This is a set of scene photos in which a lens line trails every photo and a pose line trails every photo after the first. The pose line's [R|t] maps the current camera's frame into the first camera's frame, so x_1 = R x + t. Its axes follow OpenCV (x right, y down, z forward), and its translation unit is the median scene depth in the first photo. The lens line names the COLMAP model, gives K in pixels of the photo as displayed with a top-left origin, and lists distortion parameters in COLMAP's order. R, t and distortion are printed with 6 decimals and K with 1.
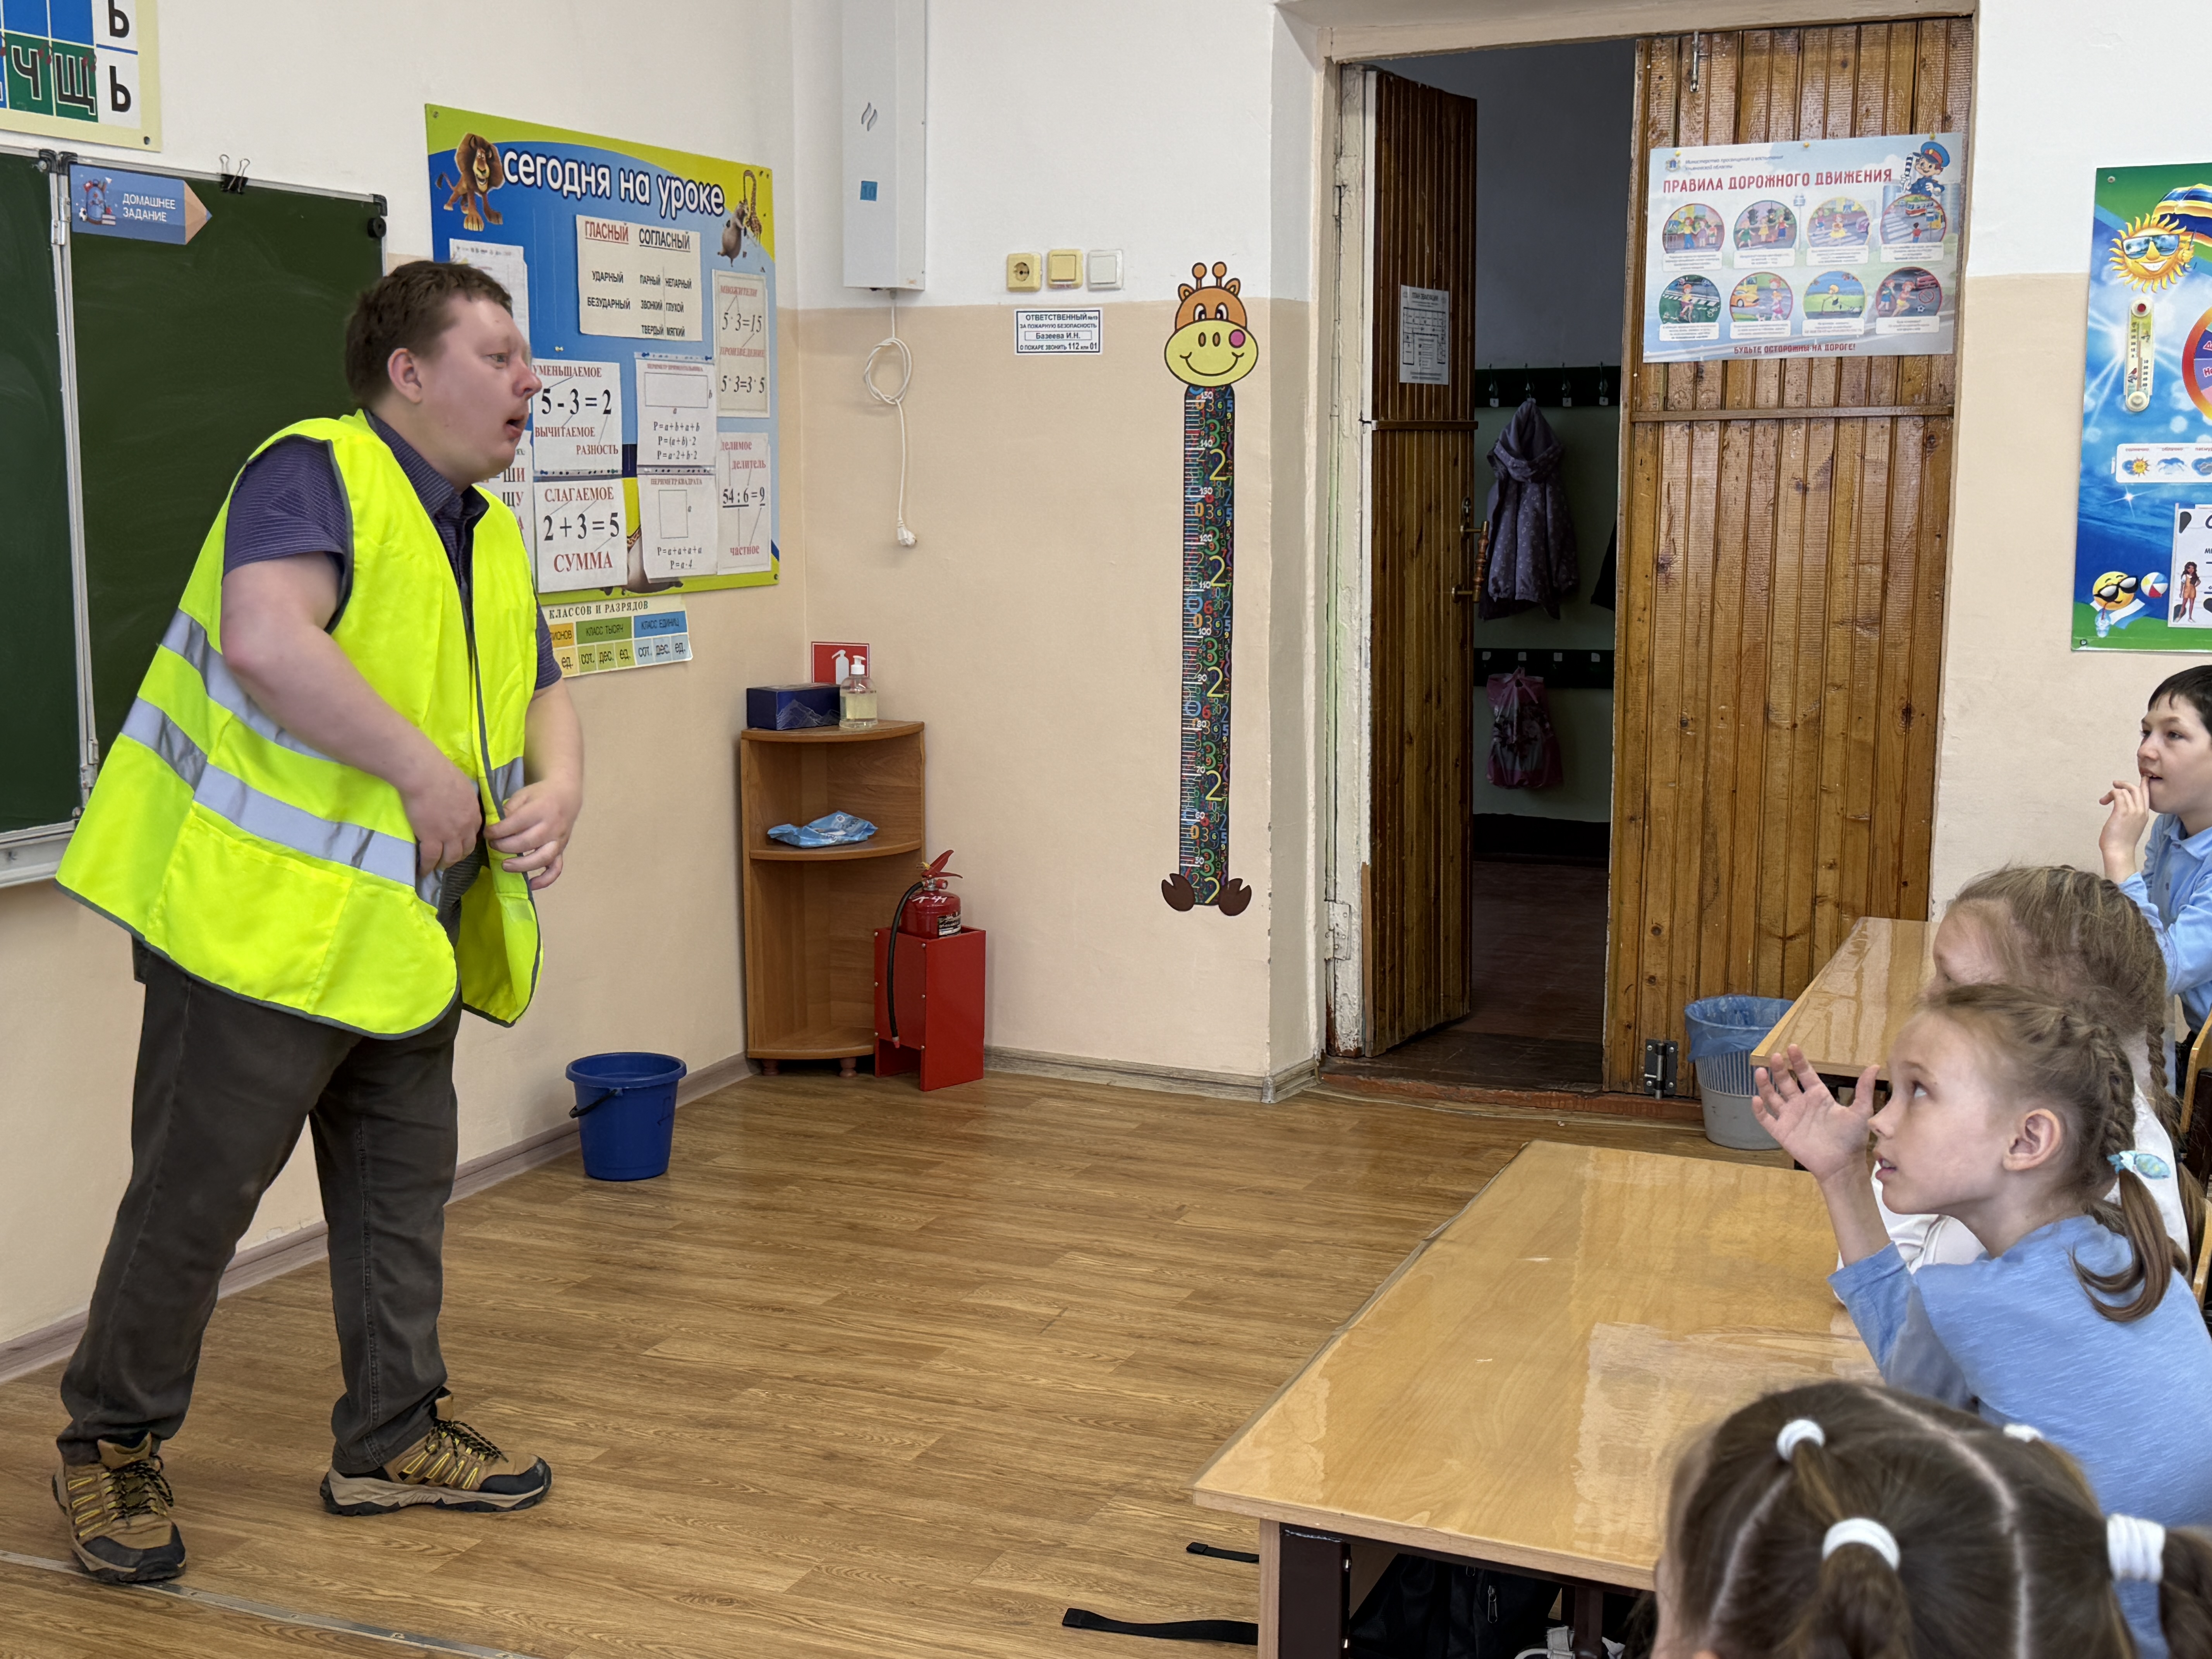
lens RADIAL K [[2688.3, 0, 1107.3], [0, 2688.3, 847.6], [0, 0, 1]] dist [0.195556, 0.000000]
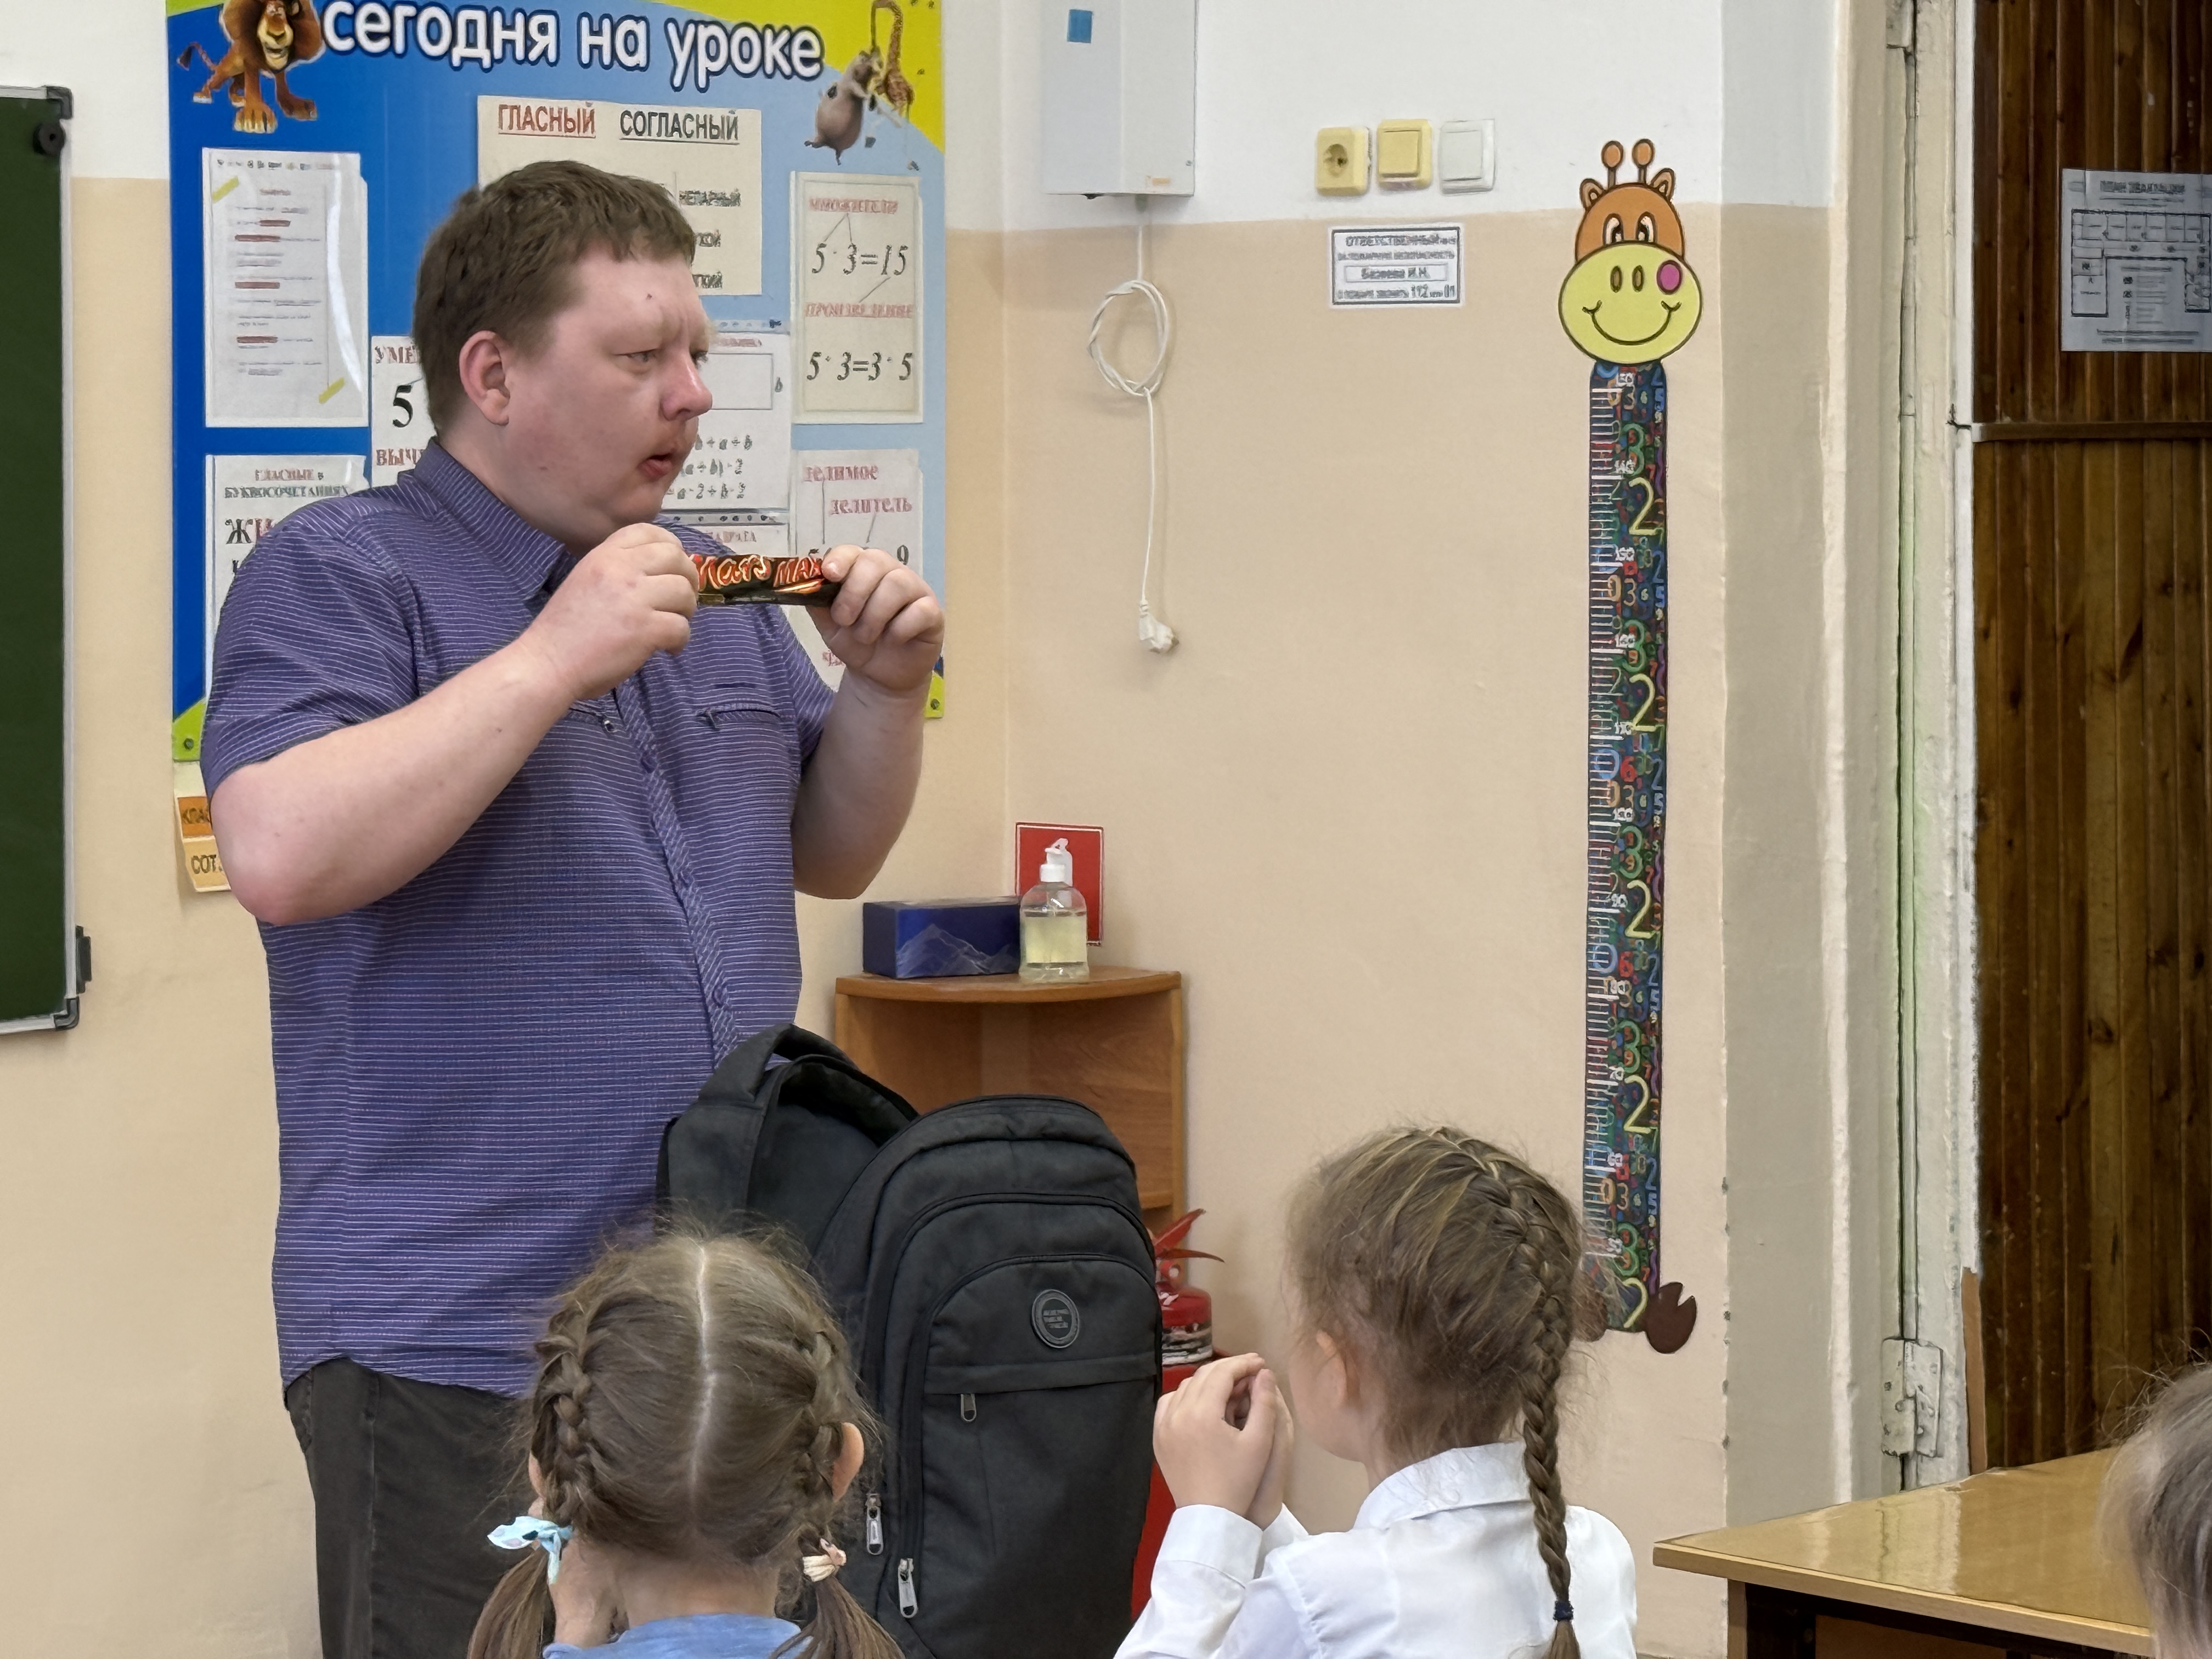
lens RADIAL K [[5971.1, 0, 1107.2], [0, 5971.1, 819.2], [0, 0, 1]] dist [0.244306, 0.000000]
pose [[0.944580, 0.019306, -0.327712, 0.327887], [-0.046026, 0.996197, -0.073976, 0.013098], [0.325038, 0.084960, 0.941877, -0.150302]]
